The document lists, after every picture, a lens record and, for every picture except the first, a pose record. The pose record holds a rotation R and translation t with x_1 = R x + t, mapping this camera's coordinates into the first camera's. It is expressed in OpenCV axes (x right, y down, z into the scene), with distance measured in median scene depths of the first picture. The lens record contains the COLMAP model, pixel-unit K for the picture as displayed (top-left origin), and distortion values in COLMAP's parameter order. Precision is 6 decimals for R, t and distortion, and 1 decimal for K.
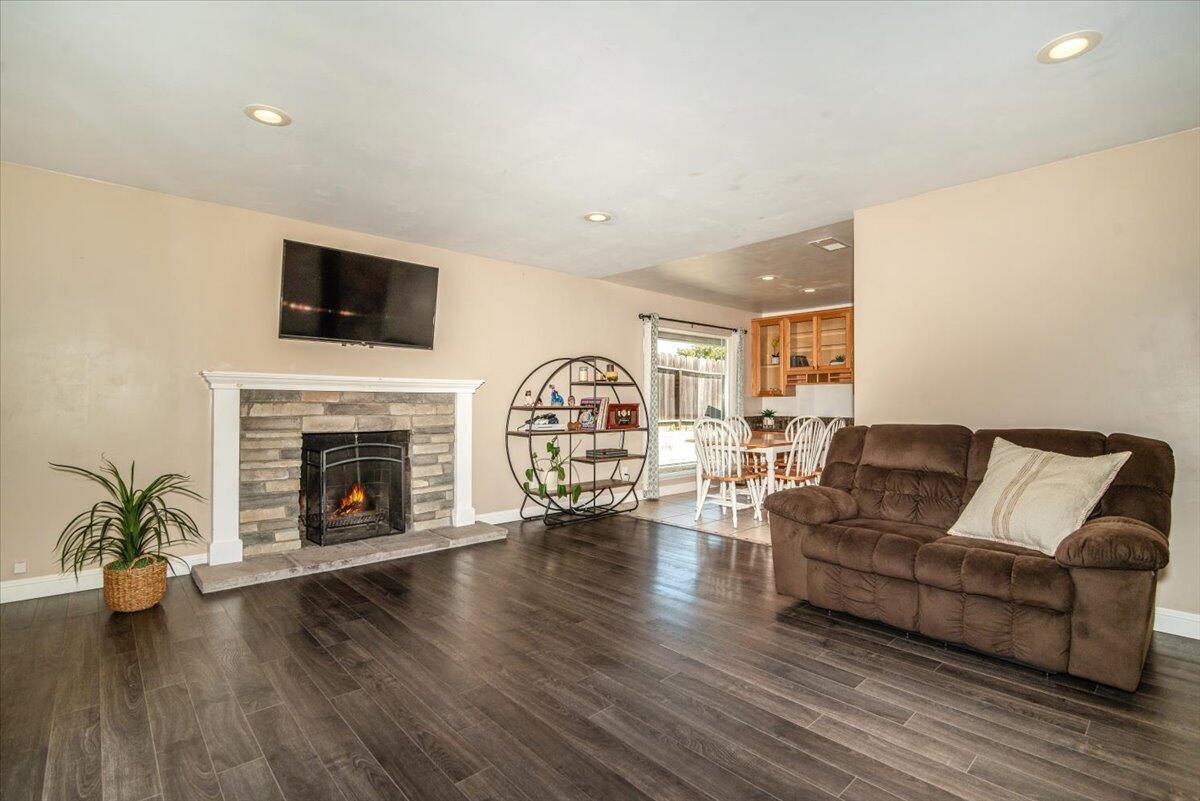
lens RADIAL K [[549.7, 0, 597.9], [0, 549.7, 408.9], [0, 0, 1]] dist [-0.014049, 0.000126]
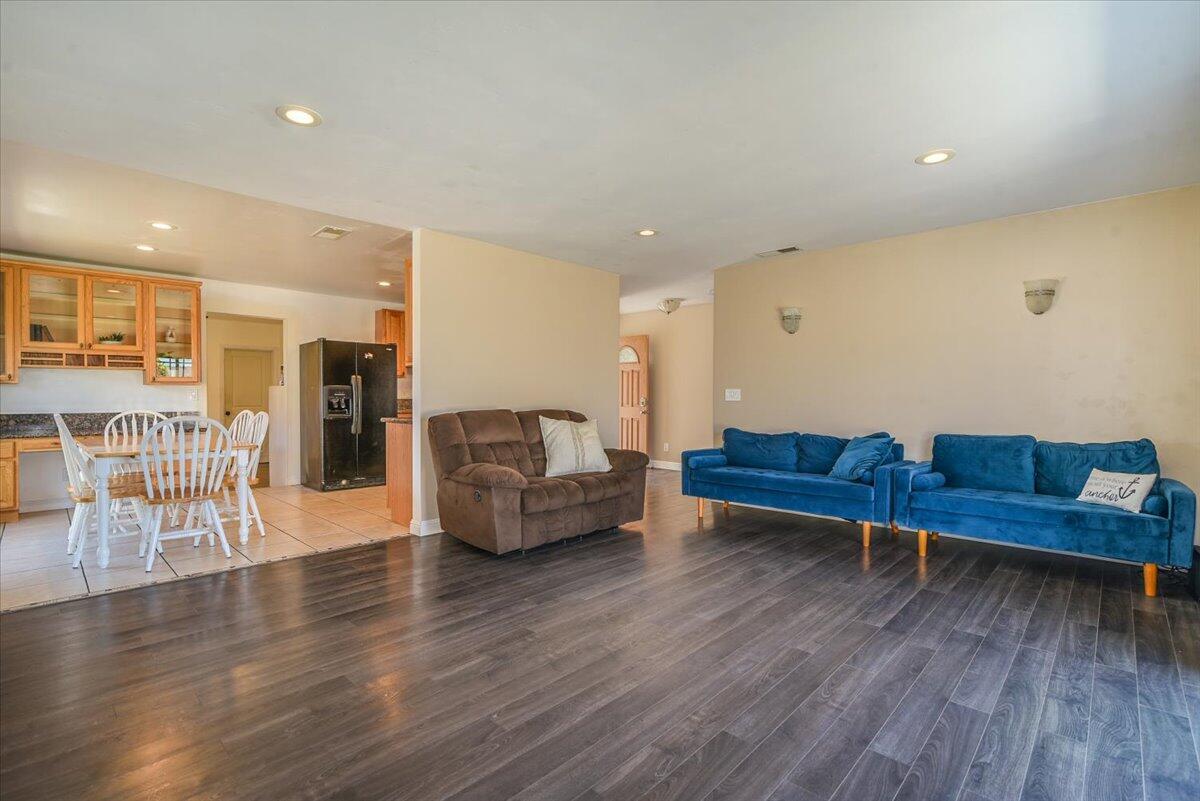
lens RADIAL K [[549.7, 0, 597.9], [0, 549.7, 408.9], [0, 0, 1]] dist [-0.014049, 0.000126]
pose [[-0.065036, -0.024729, 0.997576, -0.406354], [0.008950, 0.999638, 0.025363, -0.003806], [-0.997843, 0.010578, -0.064791, 0.402808]]
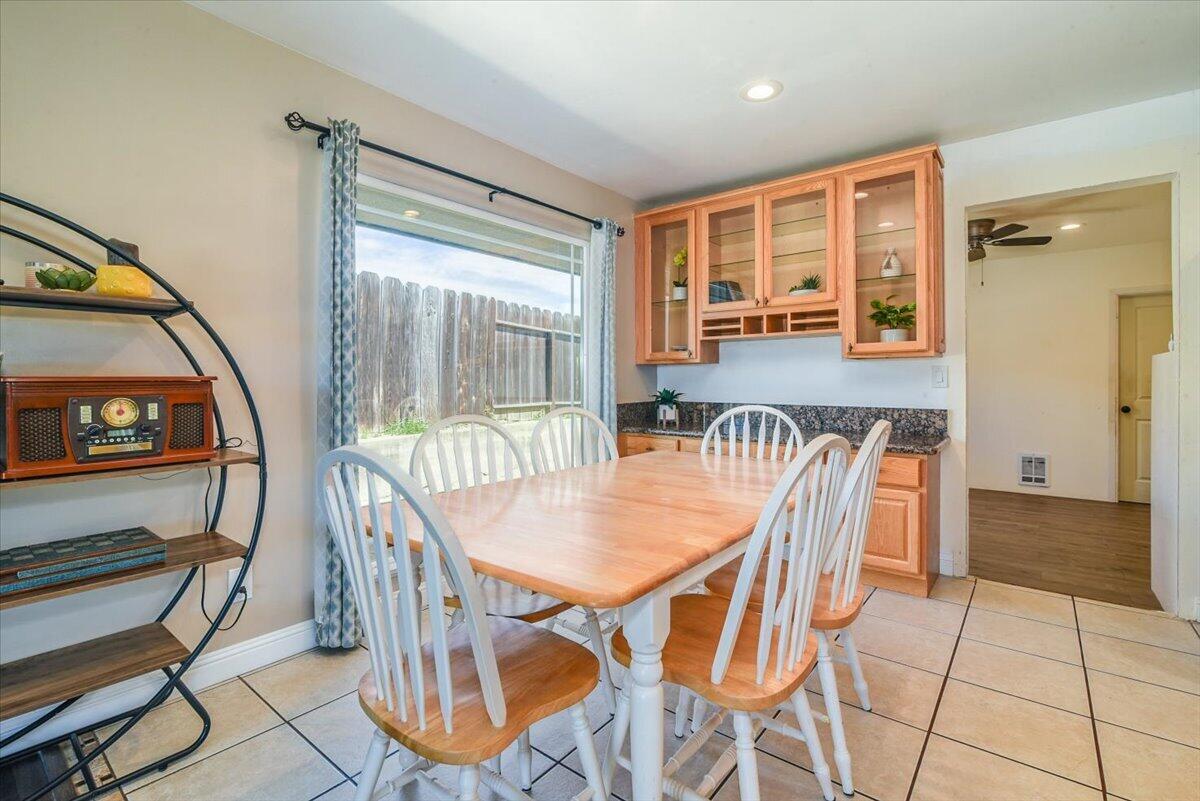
lens RADIAL K [[541.0, 0, 598.0], [0, 541.0, 384.8], [0, 0, 1]] dist [-0.012277, -0.000023]
pose [[0.988414, -0.003976, 0.151727, 0.204110], [0.004131, 0.999991, -0.000708, -0.003985], [-0.151723, 0.001327, 0.988422, 0.613016]]
